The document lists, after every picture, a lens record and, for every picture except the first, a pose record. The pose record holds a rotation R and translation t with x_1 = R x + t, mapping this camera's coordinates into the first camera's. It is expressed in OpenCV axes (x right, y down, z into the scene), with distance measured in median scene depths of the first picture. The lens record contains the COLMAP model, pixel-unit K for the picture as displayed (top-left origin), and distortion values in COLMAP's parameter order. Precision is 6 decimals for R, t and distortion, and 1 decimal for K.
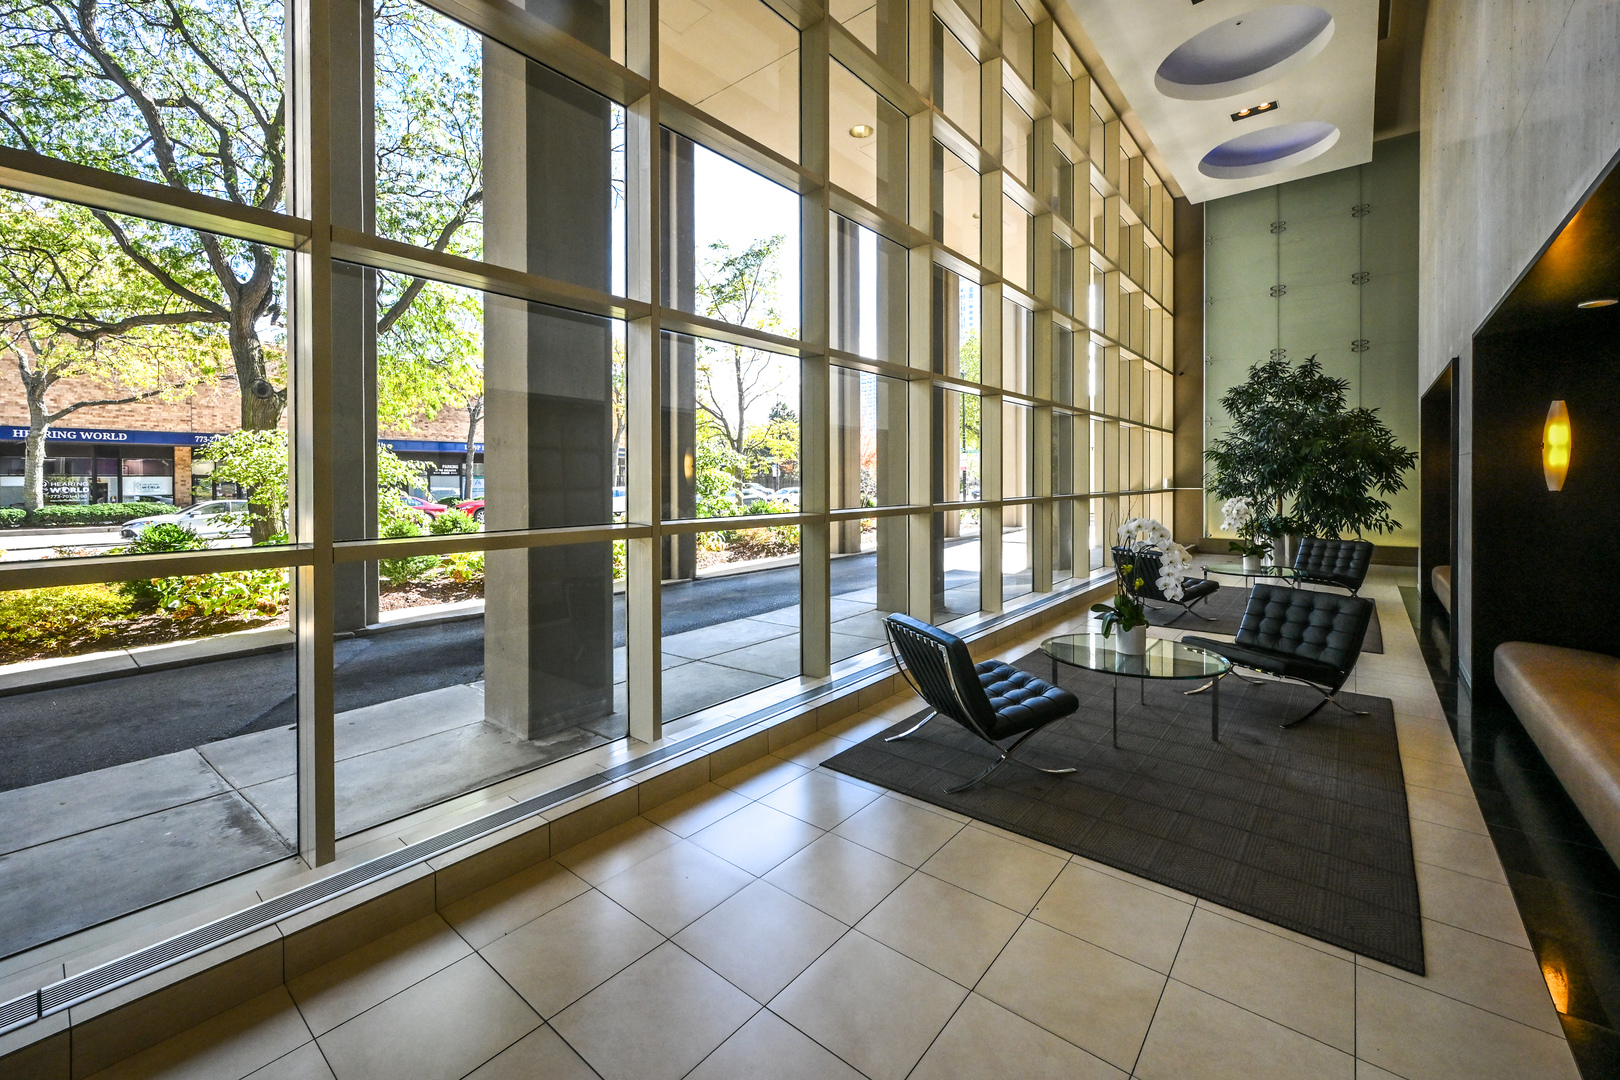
lens RADIAL K [[677.2, 0, 810.0], [0, 677.2, 484.5], [0, 0, 1]] dist [-0.001046, -0.000169]
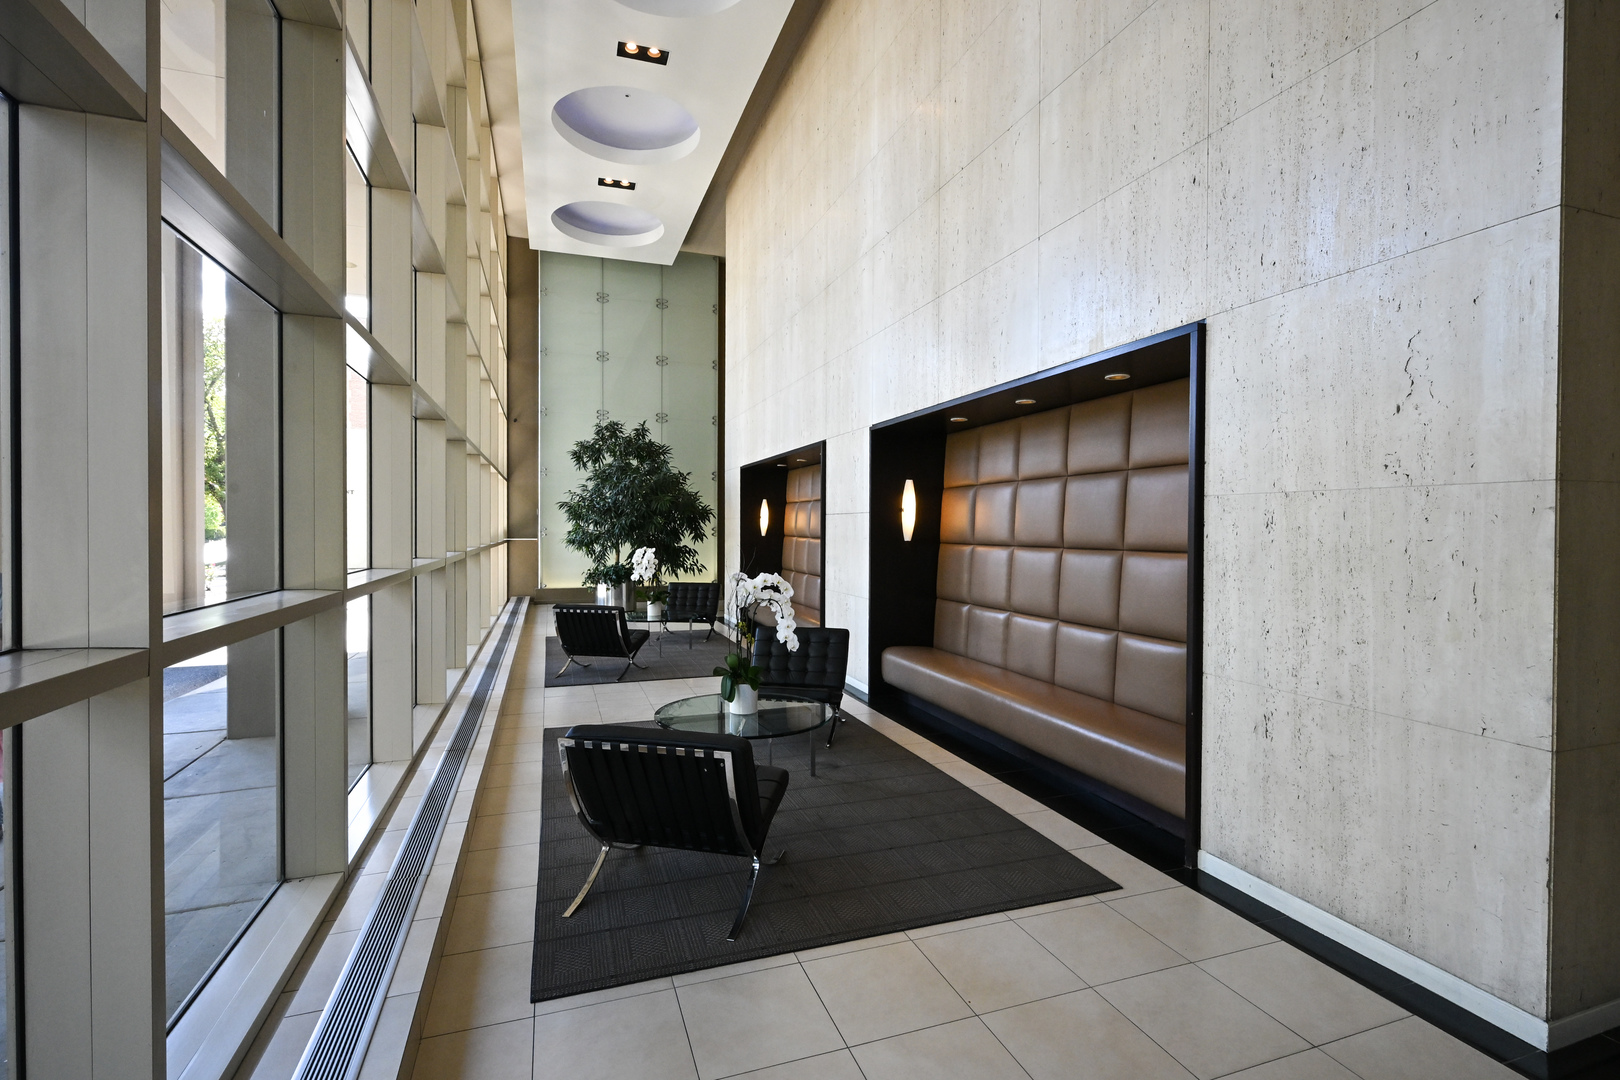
lens RADIAL K [[709.2, 0, 810.0], [0, 709.2, 540.0], [0, 0, 1]] dist [-0.001486, -0.000082]
pose [[0.516404, -0.008558, 0.856302, -0.127452], [0.000178, 0.999951, 0.009887, -0.003470], [-0.856345, -0.004953, 0.516381, 0.144393]]
